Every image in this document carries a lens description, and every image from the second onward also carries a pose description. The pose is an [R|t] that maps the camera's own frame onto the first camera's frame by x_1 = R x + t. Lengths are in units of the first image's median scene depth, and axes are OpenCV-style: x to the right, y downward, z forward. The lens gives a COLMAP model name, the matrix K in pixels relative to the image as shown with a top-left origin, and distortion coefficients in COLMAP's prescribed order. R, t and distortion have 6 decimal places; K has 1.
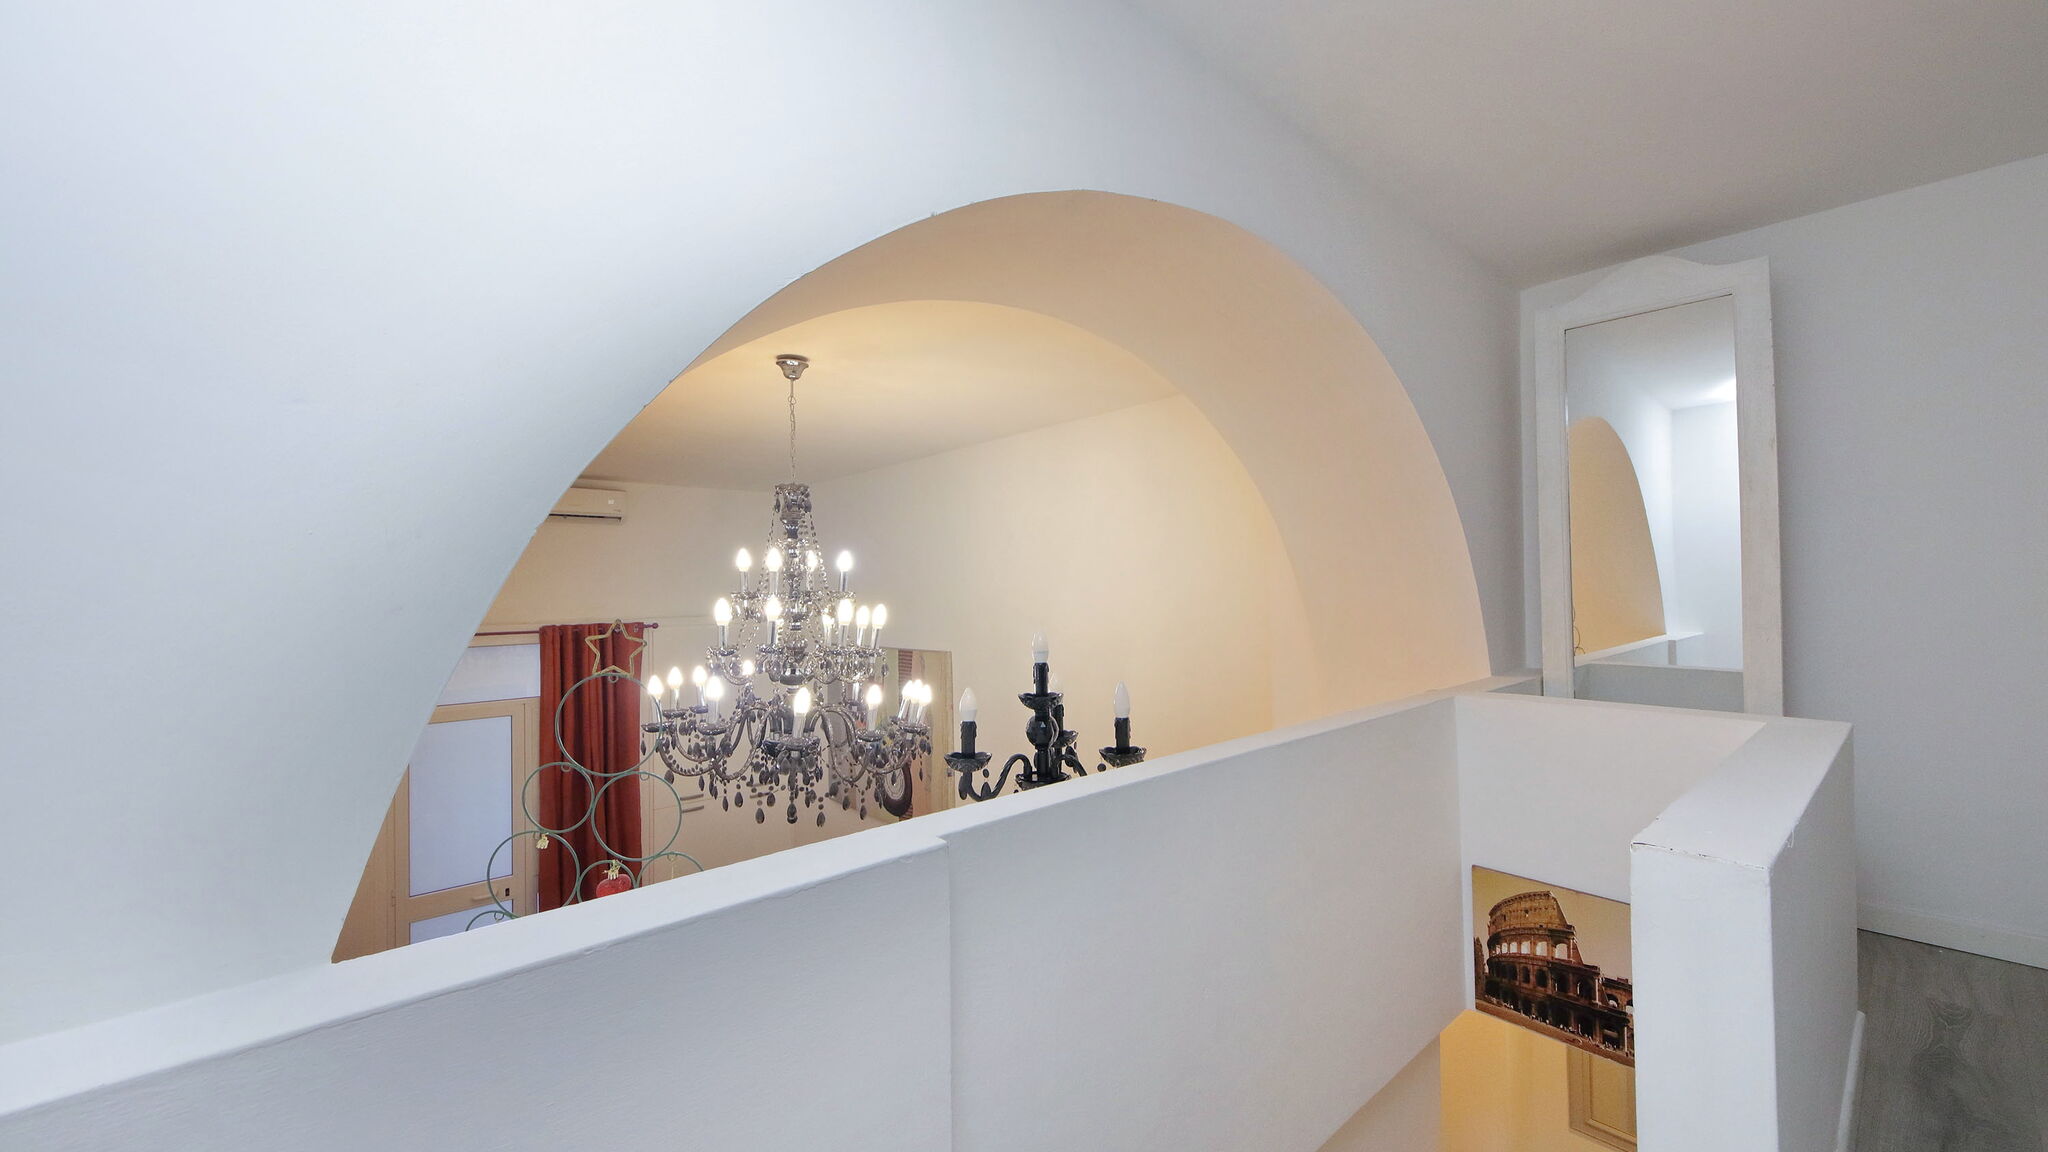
lens RADIAL K [[770.5, 0, 1018.7], [0, 770.5, 555.7], [0, 0, 1]] dist [0.017473, -0.007740]
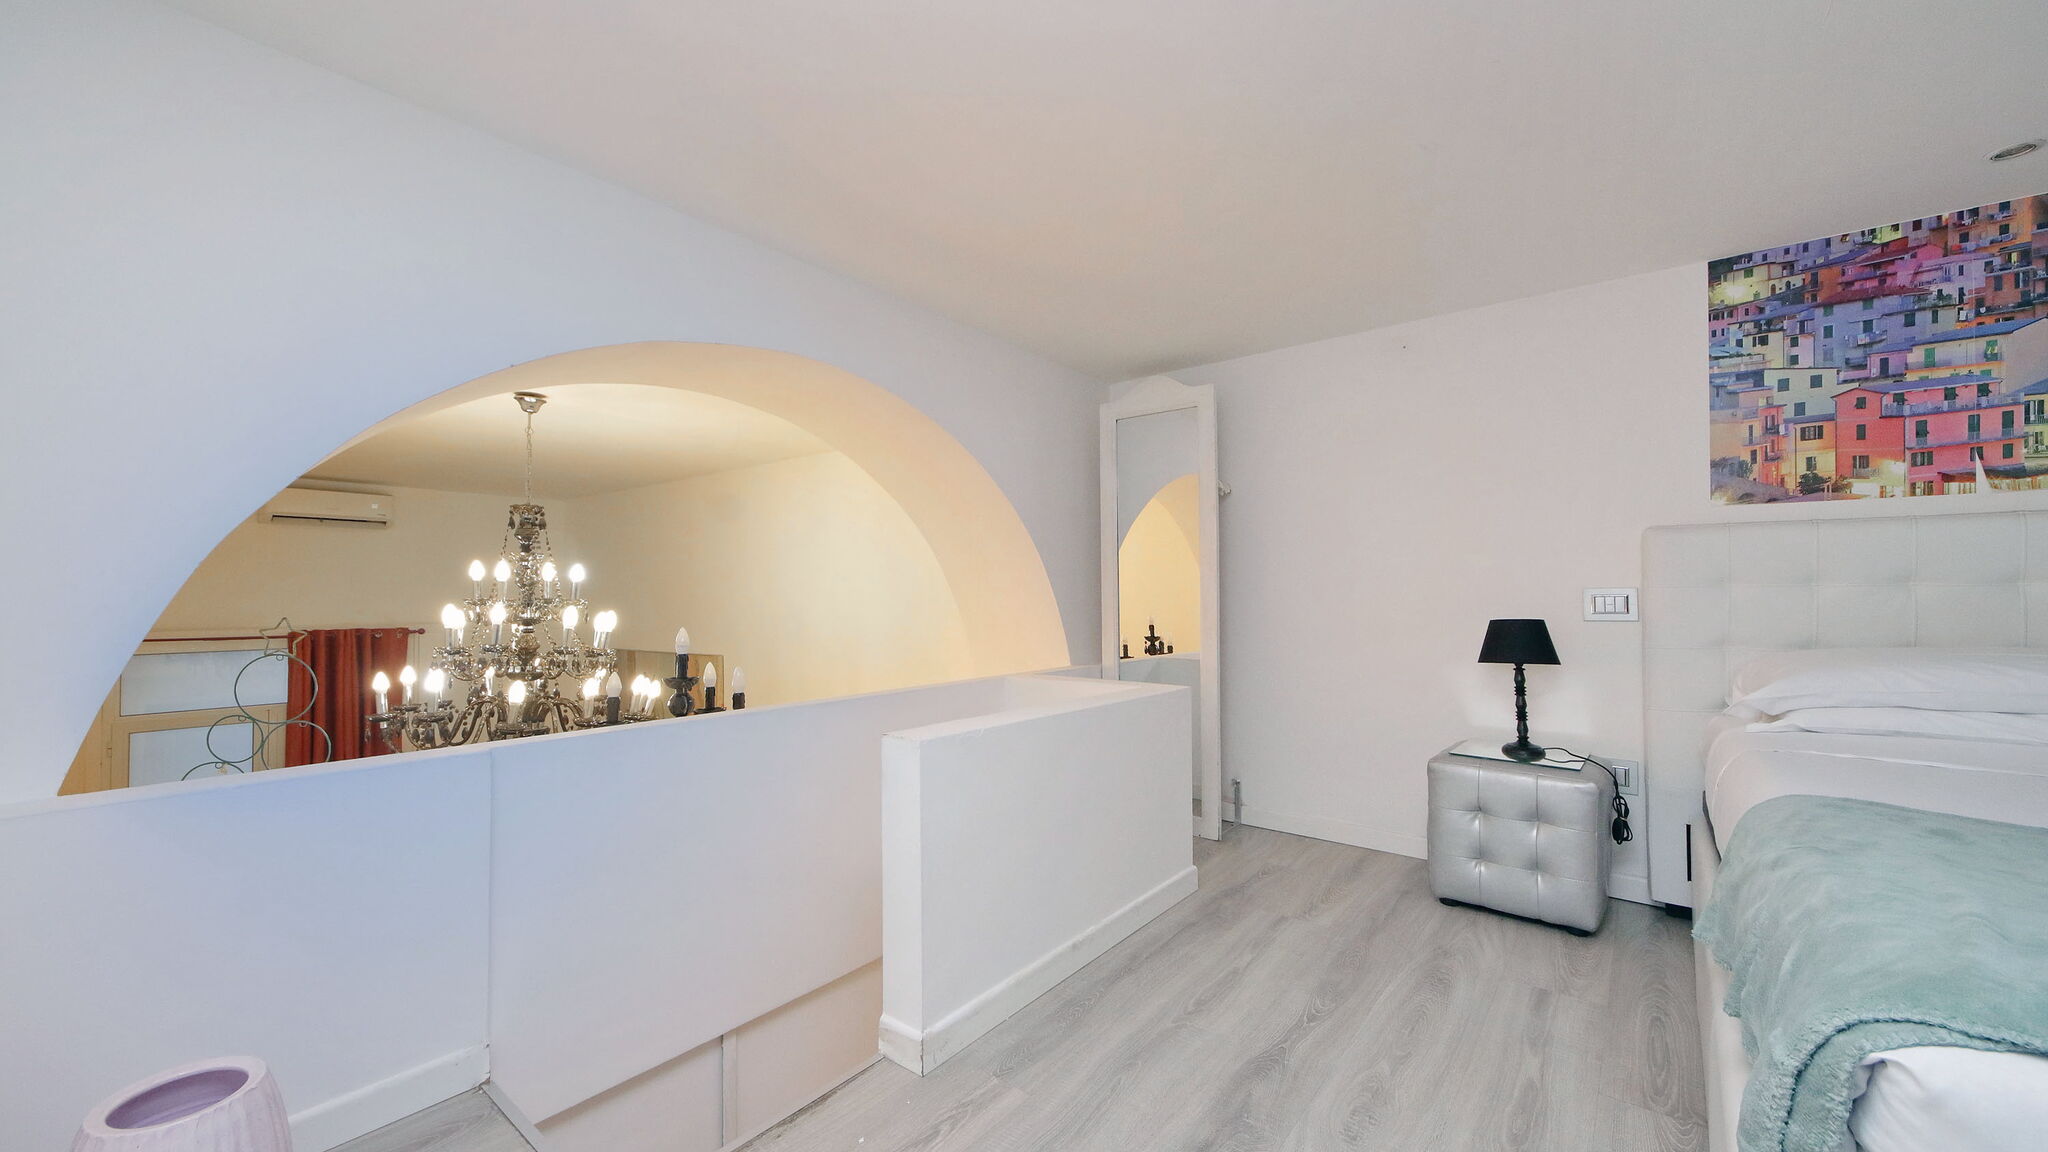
lens RADIAL K [[770.5, 0, 1029.3], [0, 770.5, 564.8], [0, 0, 1]] dist [0.017473, -0.007740]
pose [[0.982310, 0.019656, 0.186226, 0.228490], [-0.019342, 0.999807, -0.003504, -0.014859], [-0.186259, -0.000160, 0.982501, -0.270382]]
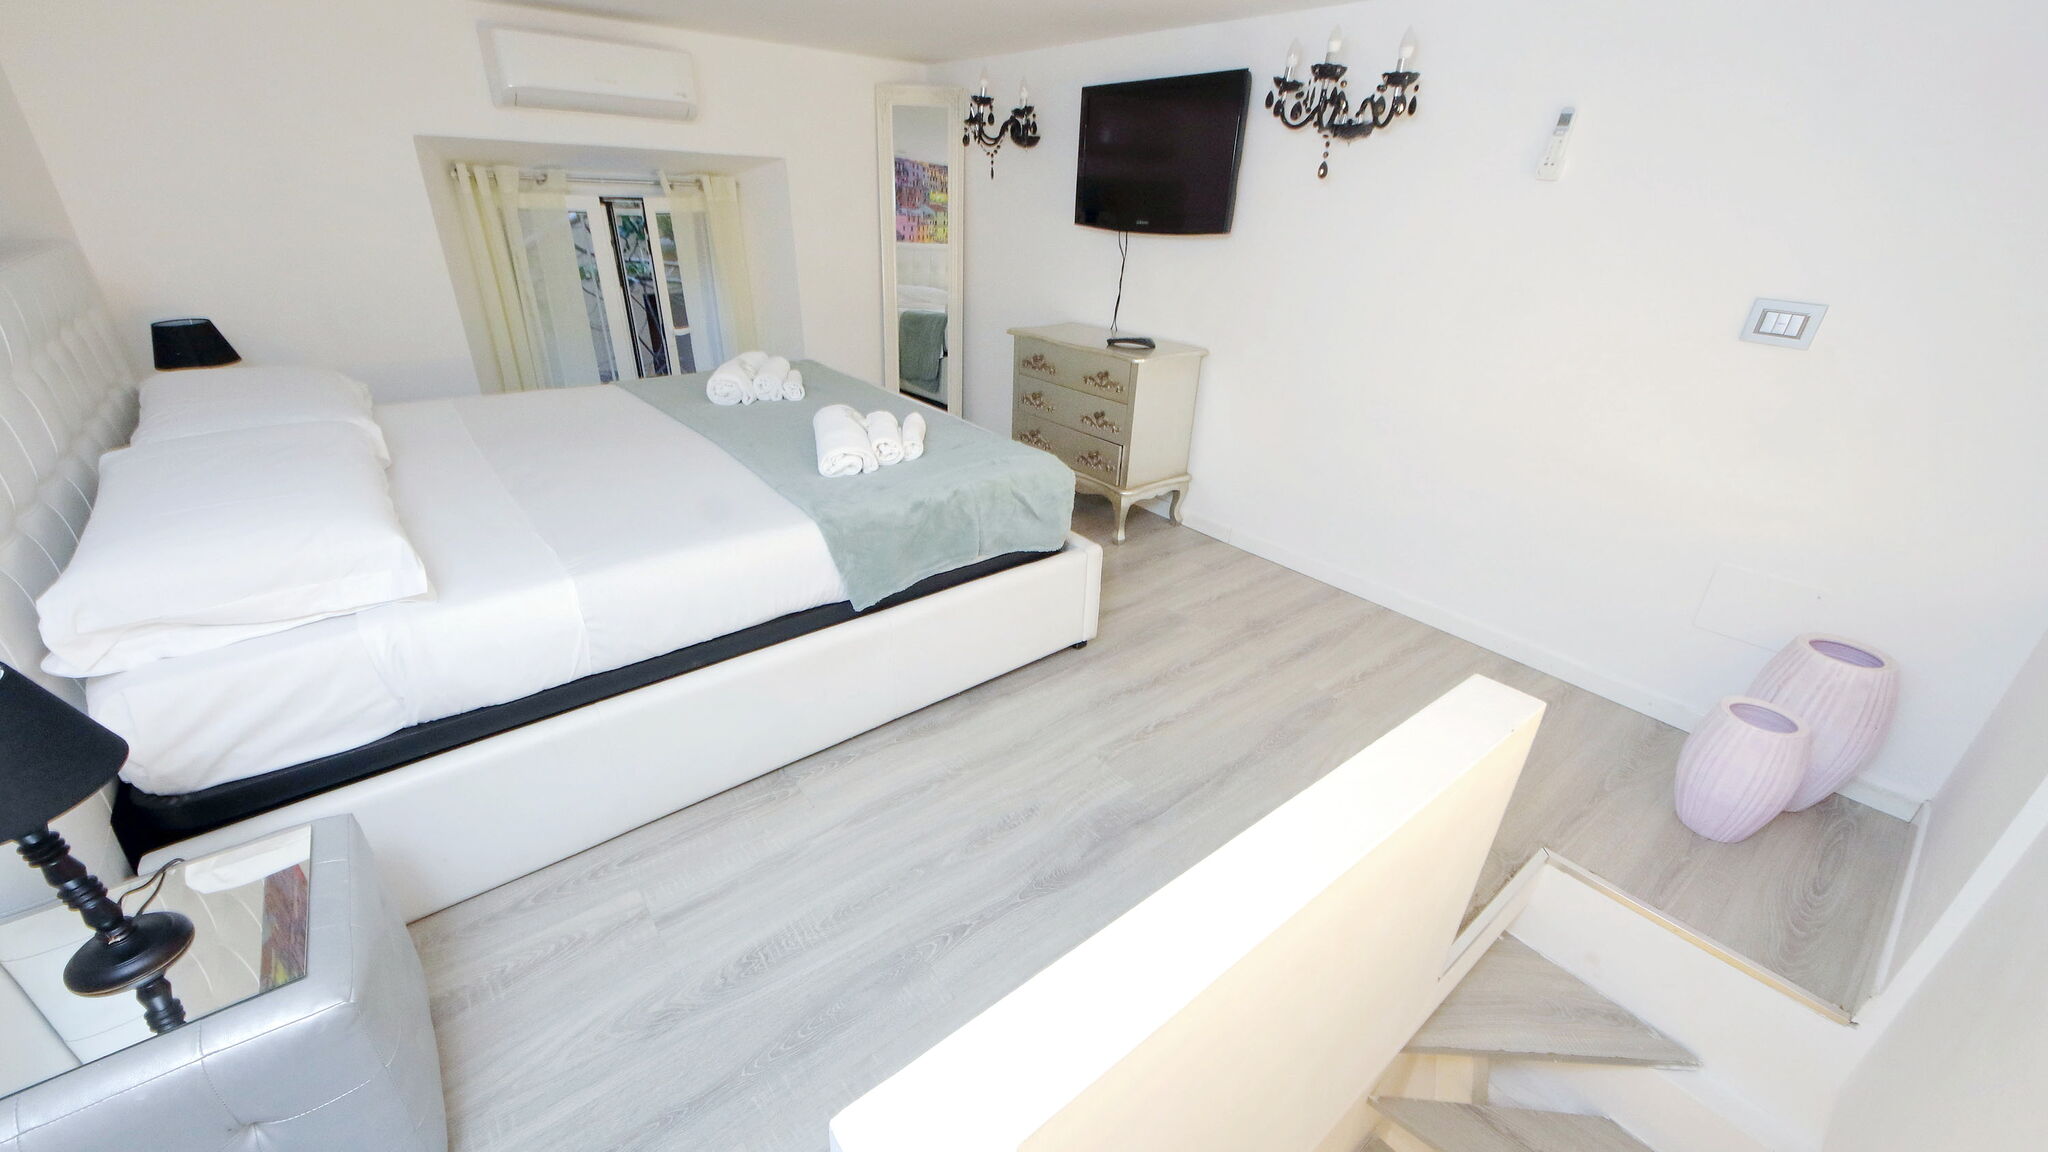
lens RADIAL K [[770.5, 0, 1039.9], [0, 770.5, 574.7], [0, 0, 1]] dist [0.017473, -0.007740]
pose [[-0.999454, -0.026786, 0.019351, 0.492931], [-0.016349, 0.909728, 0.414884, -0.124531], [-0.028717, 0.414341, -0.909669, 0.641223]]
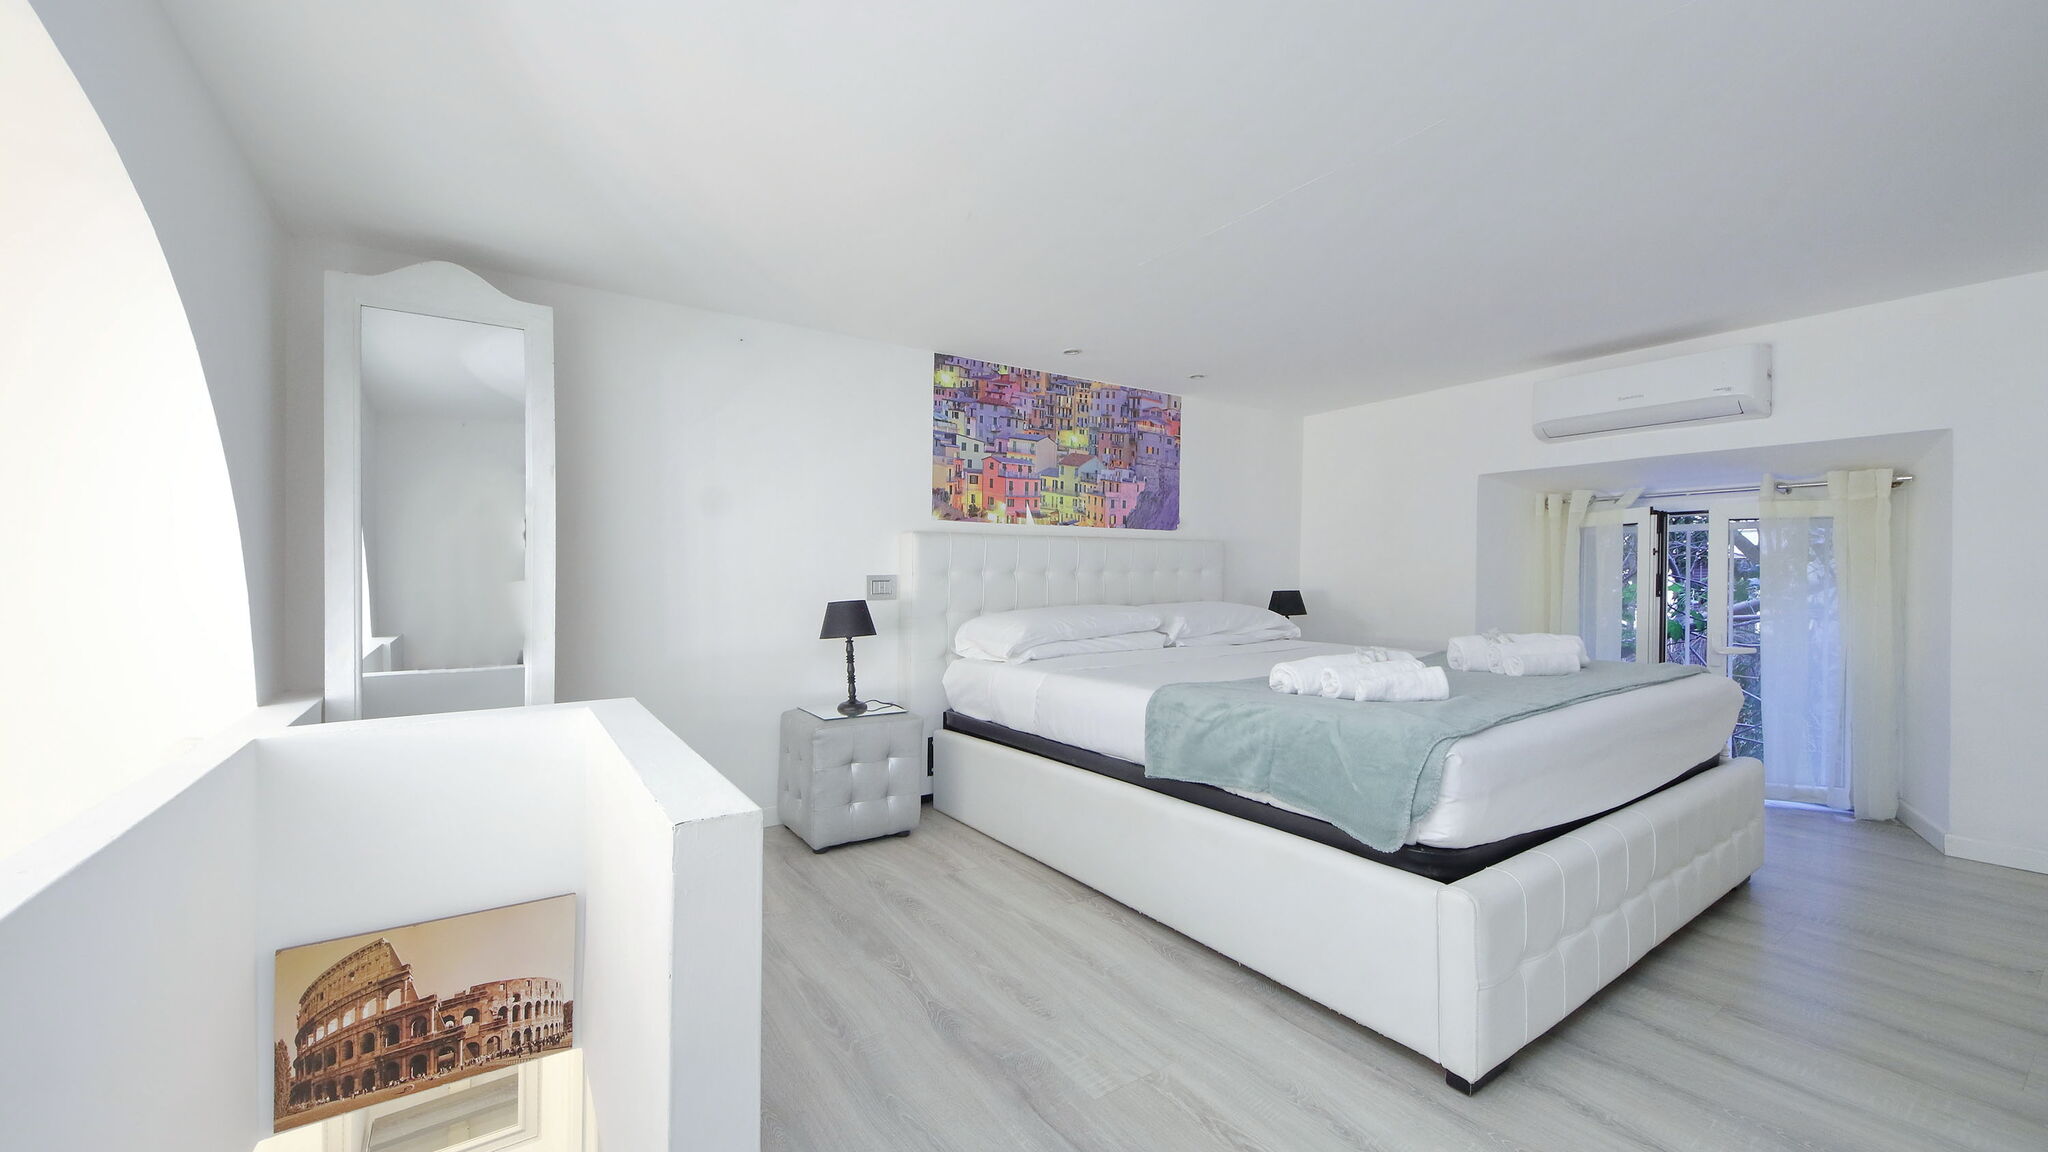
lens RADIAL K [[770.5, 0, 999.8], [0, 770.5, 570.6], [0, 0, 1]] dist [0.017473, -0.007740]
pose [[0.128021, 0.023499, 0.991493, -0.066153], [-0.032386, 0.999285, -0.019502, 0.004240], [-0.991243, -0.029613, 0.128690, 0.114117]]
